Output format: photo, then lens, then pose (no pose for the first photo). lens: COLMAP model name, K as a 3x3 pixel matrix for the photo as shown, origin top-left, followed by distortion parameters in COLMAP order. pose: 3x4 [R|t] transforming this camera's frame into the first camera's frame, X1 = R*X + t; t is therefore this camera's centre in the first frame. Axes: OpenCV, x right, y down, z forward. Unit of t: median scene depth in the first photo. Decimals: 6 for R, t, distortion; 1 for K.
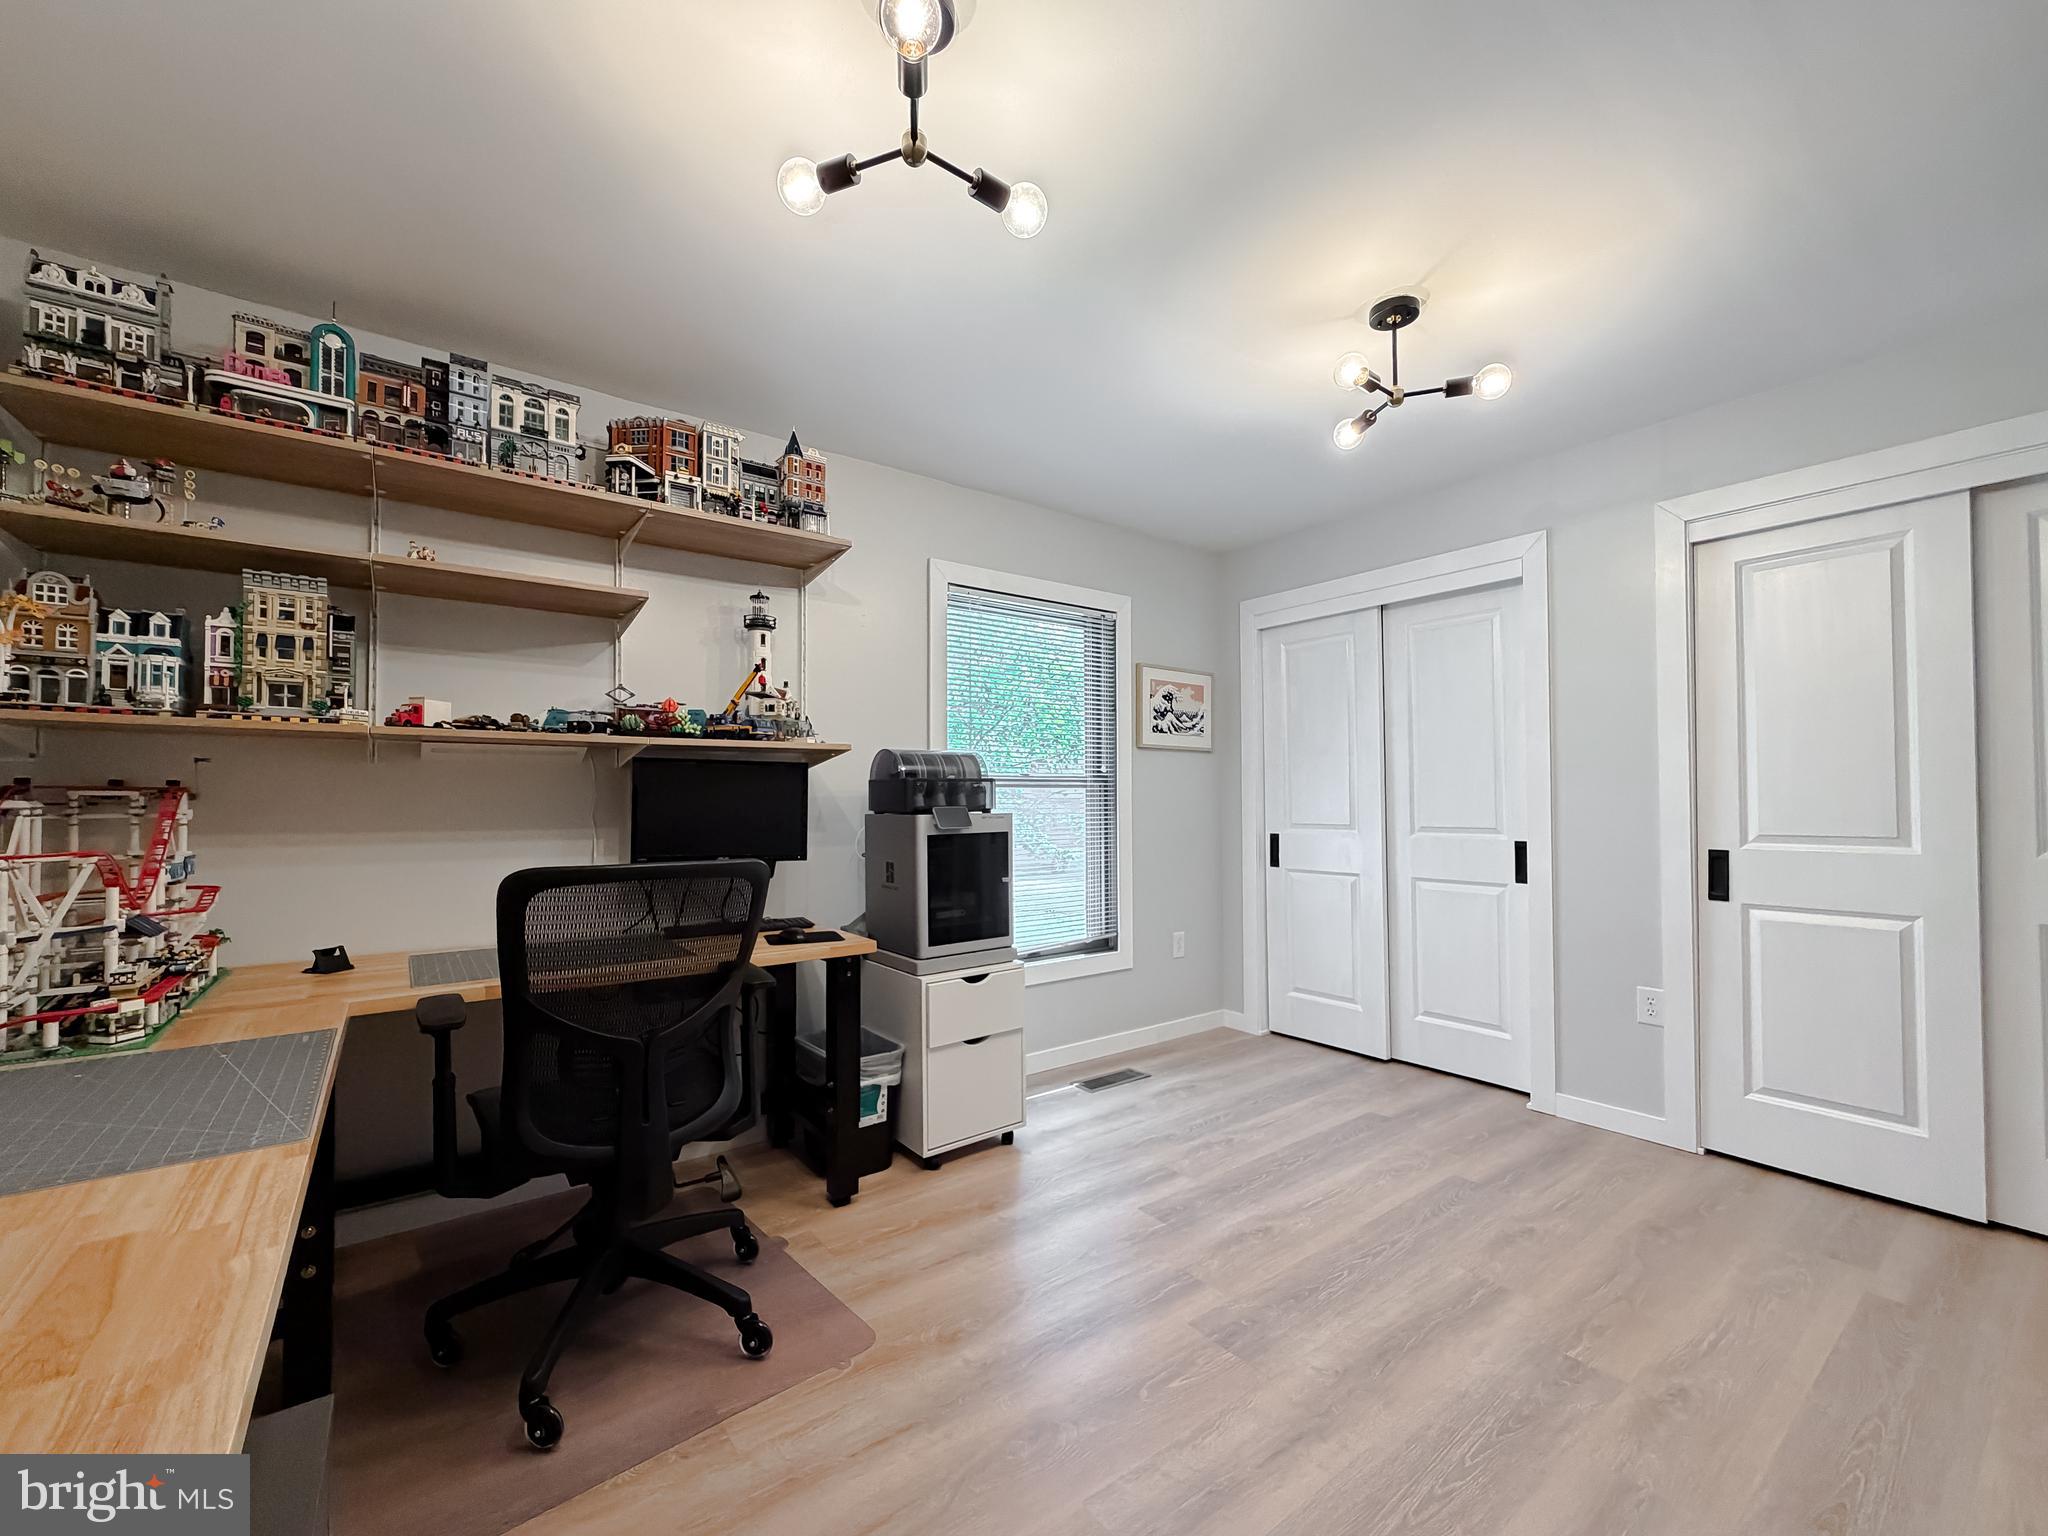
lens RADIAL K [[840.4, 0, 1011.5], [0, 840.4, 776.0], [0, 0, 1]] dist [-0.001423, 0.000048]
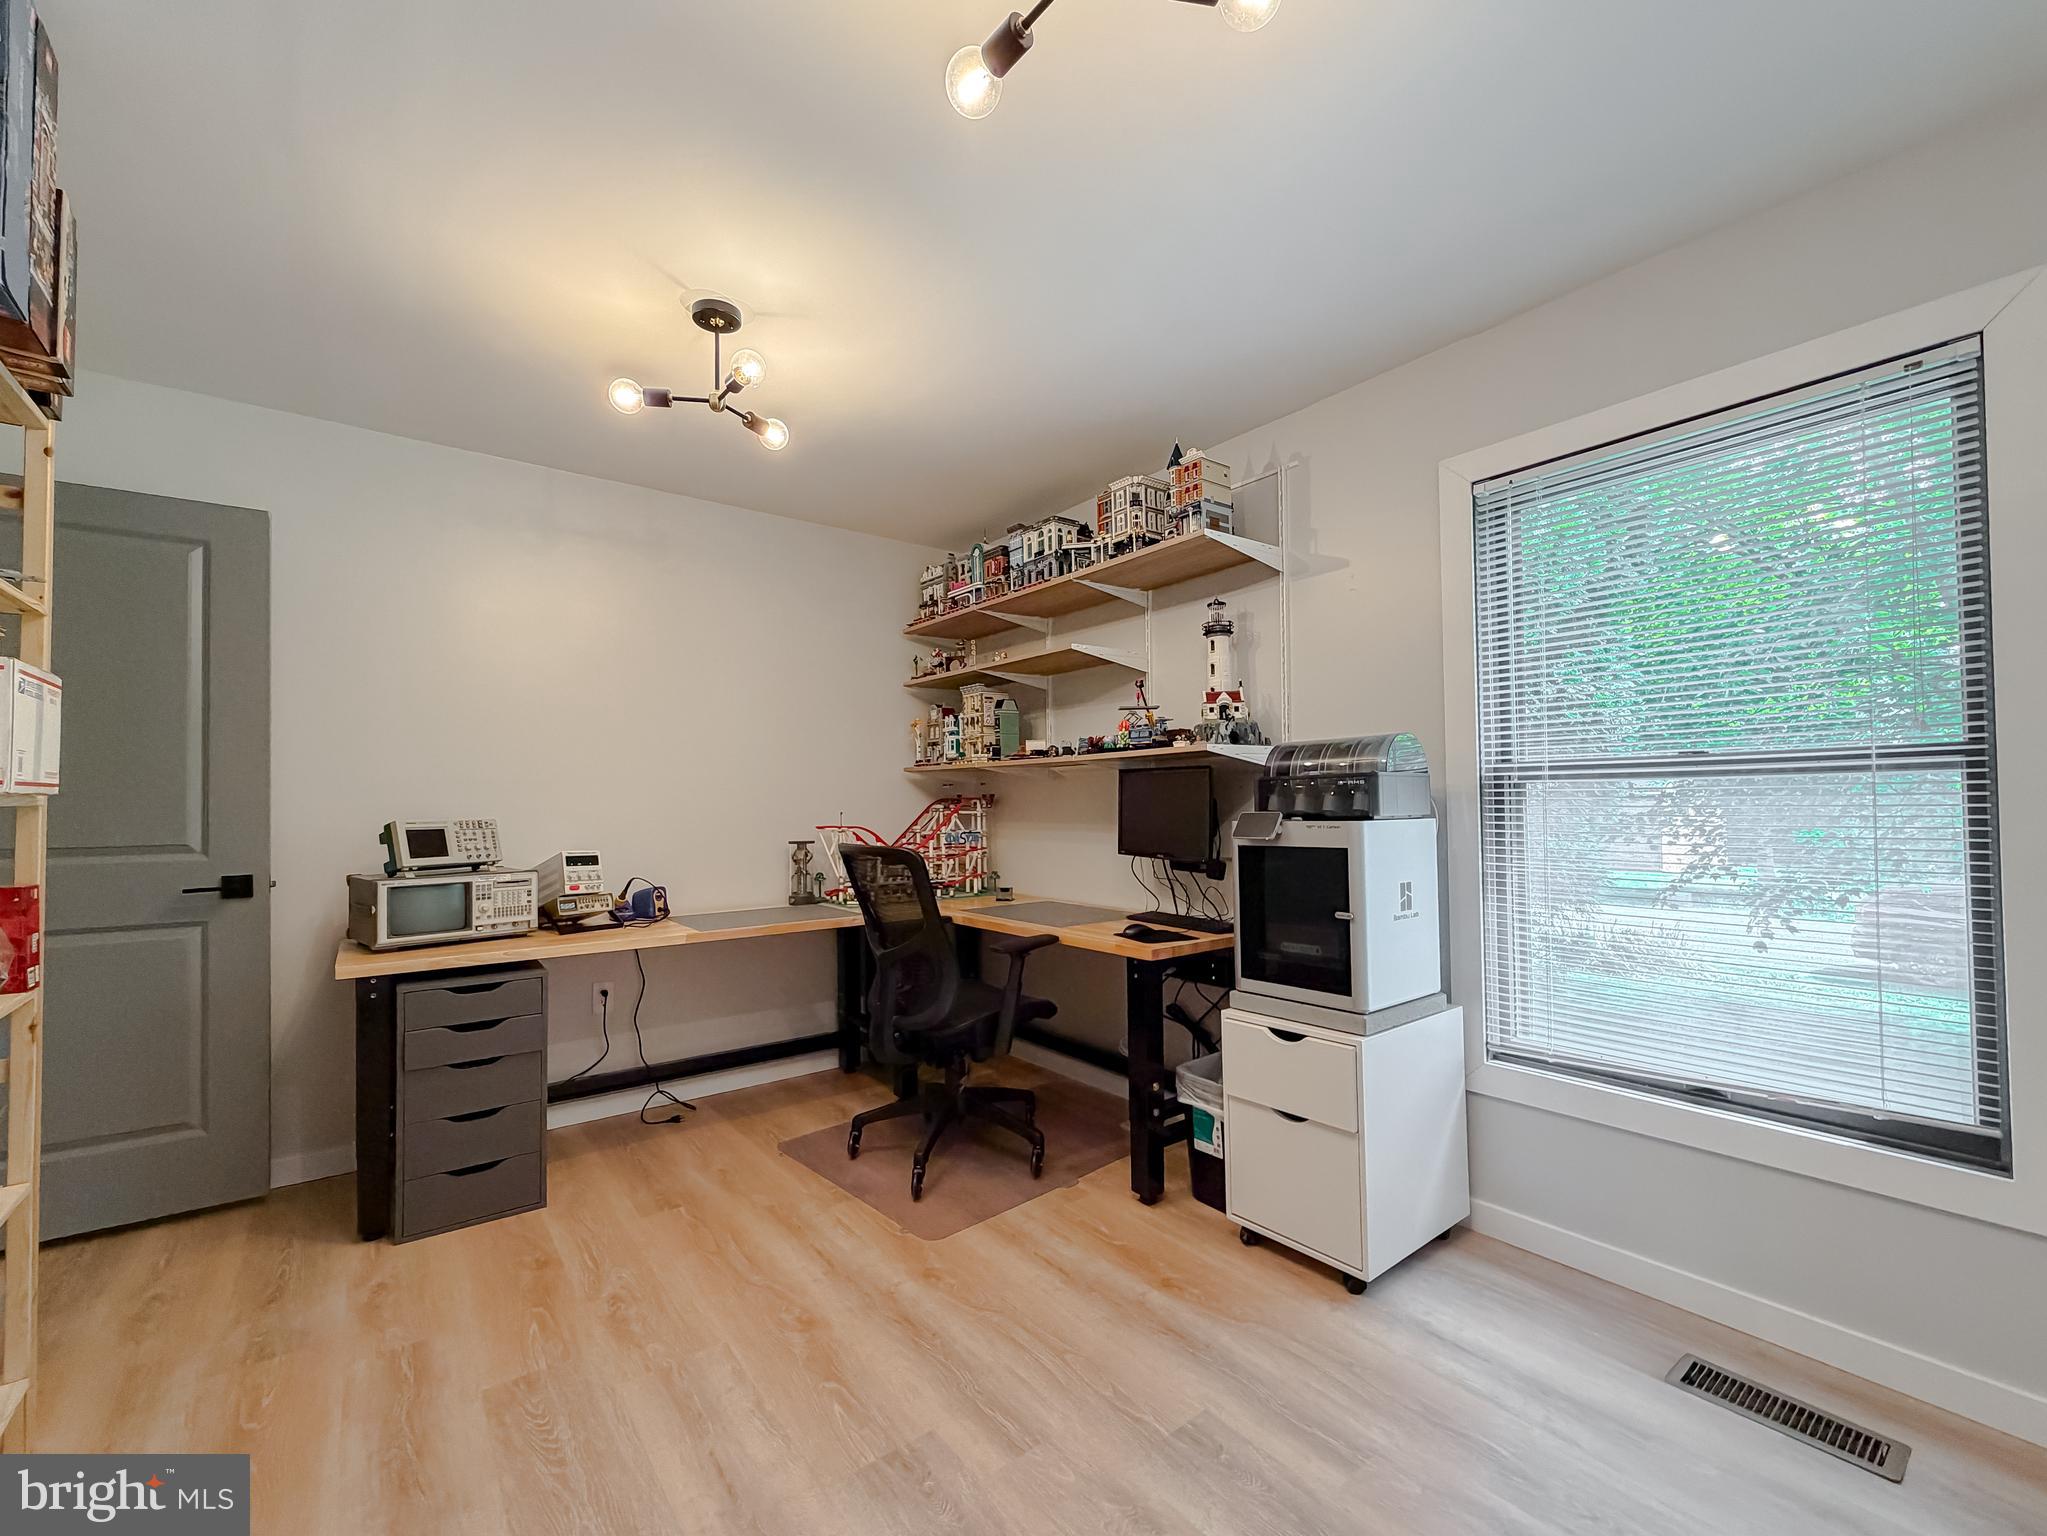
lens RADIAL K [[845.3, 0, 1019.4], [0, 845.3, 781.8], [0, 0, 1]] dist [-0.001321, 0.000095]
pose [[0.019592, -0.022566, -0.999553, 0.752443], [0.038011, 0.999039, -0.021809, 0.016935], [0.999085, -0.037566, 0.020431, 0.767449]]
